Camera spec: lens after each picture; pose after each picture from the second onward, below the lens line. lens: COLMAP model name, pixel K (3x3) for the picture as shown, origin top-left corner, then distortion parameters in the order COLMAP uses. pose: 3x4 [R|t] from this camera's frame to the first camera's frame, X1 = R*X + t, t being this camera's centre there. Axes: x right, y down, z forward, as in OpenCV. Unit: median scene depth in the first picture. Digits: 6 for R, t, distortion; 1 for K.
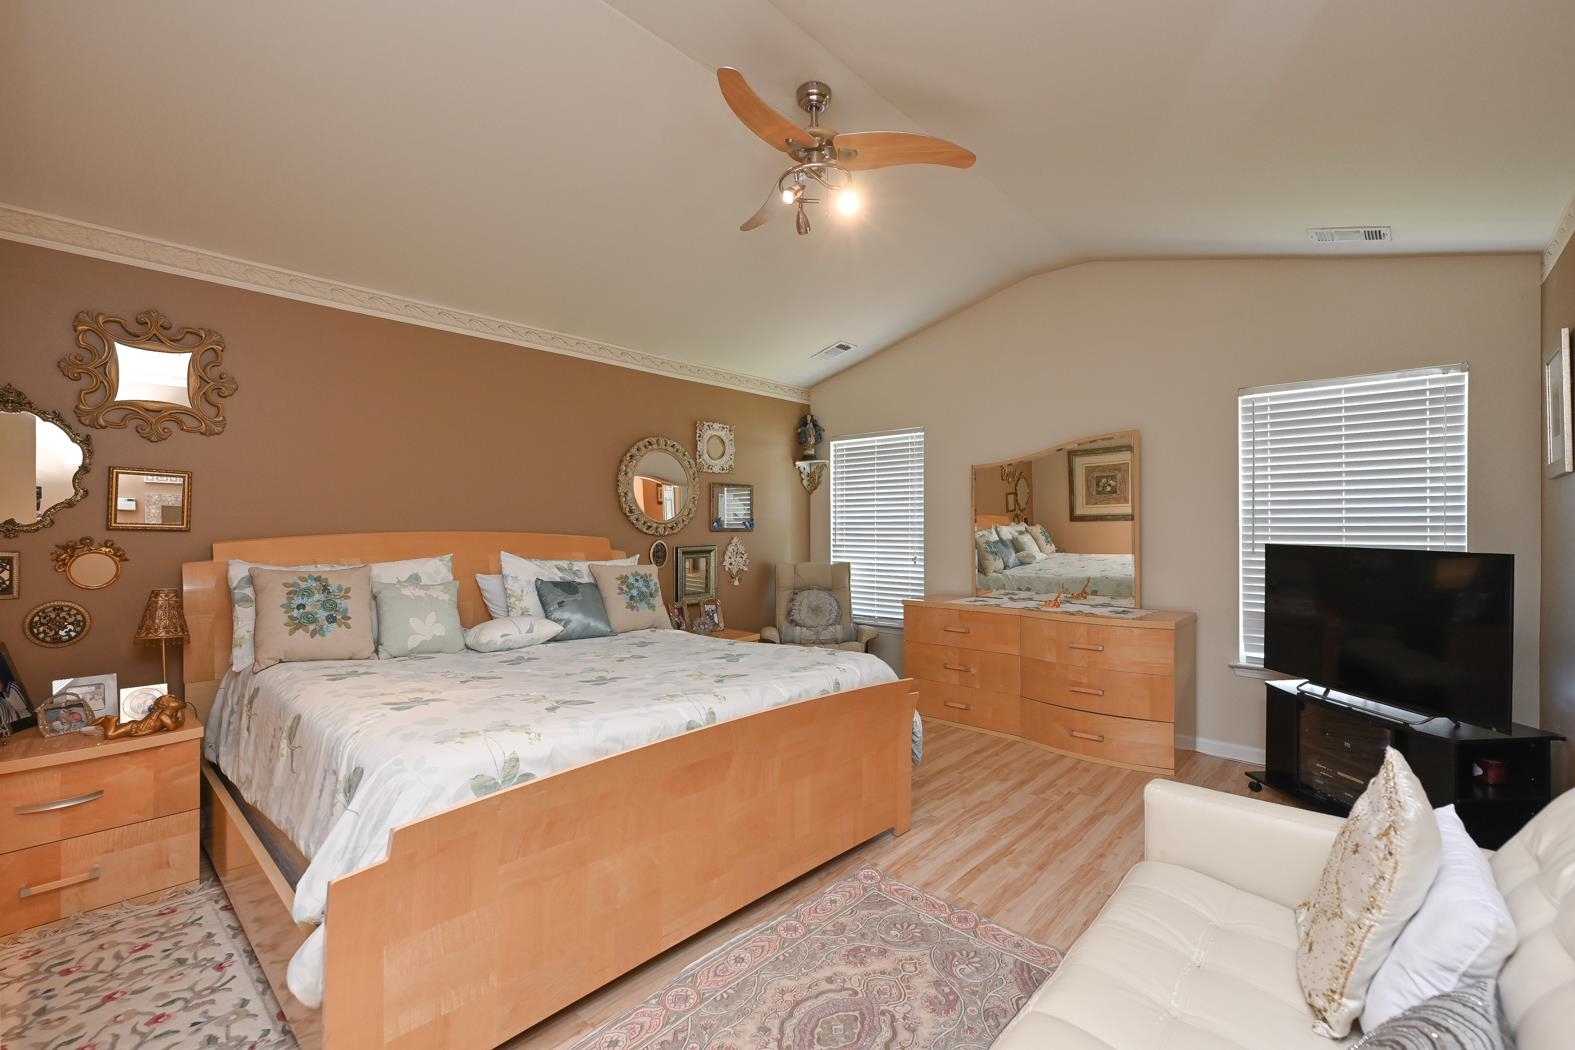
lens RADIAL K [[676.5, 0, 789.6], [0, 676.5, 528.5], [0, 0, 1]] dist [0.000192, 0.000468]
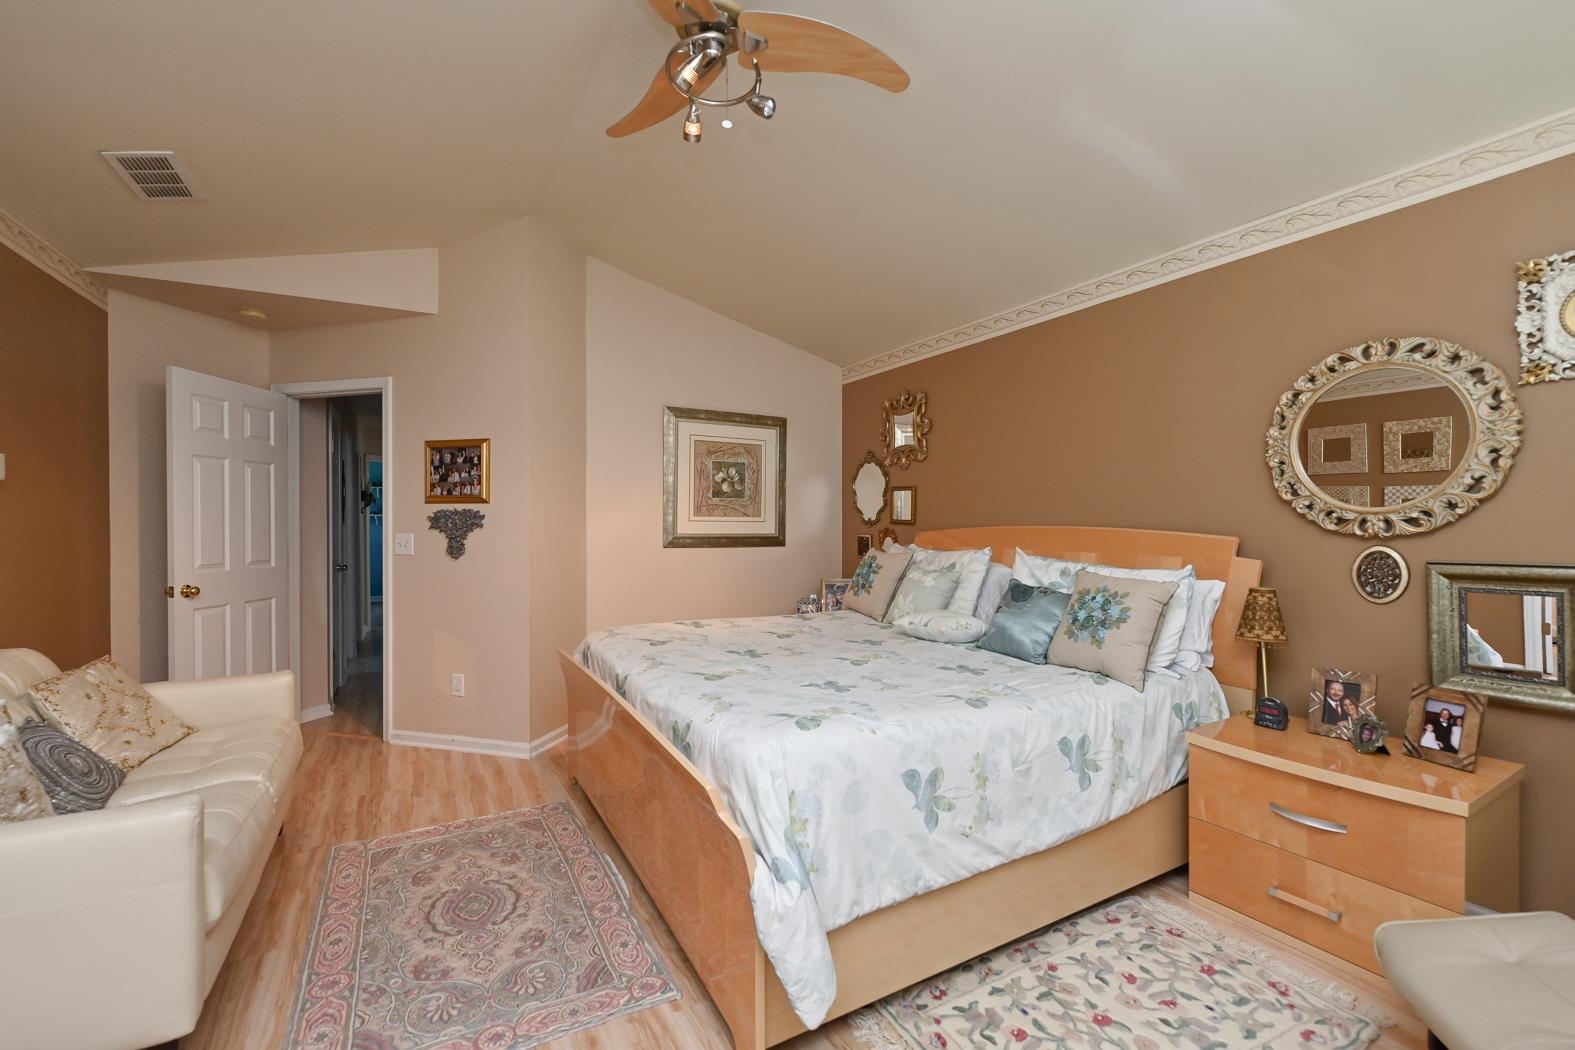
lens RADIAL K [[676.5, 0, 792.2], [0, 676.5, 522.2], [0, 0, 1]] dist [0.000192, 0.000468]
pose [[-0.318406, 0.002019, -0.947952, 0.711001], [0.006104, 0.999981, 0.000079, -0.005260], [0.947935, -0.005761, -0.318412, 1.272370]]
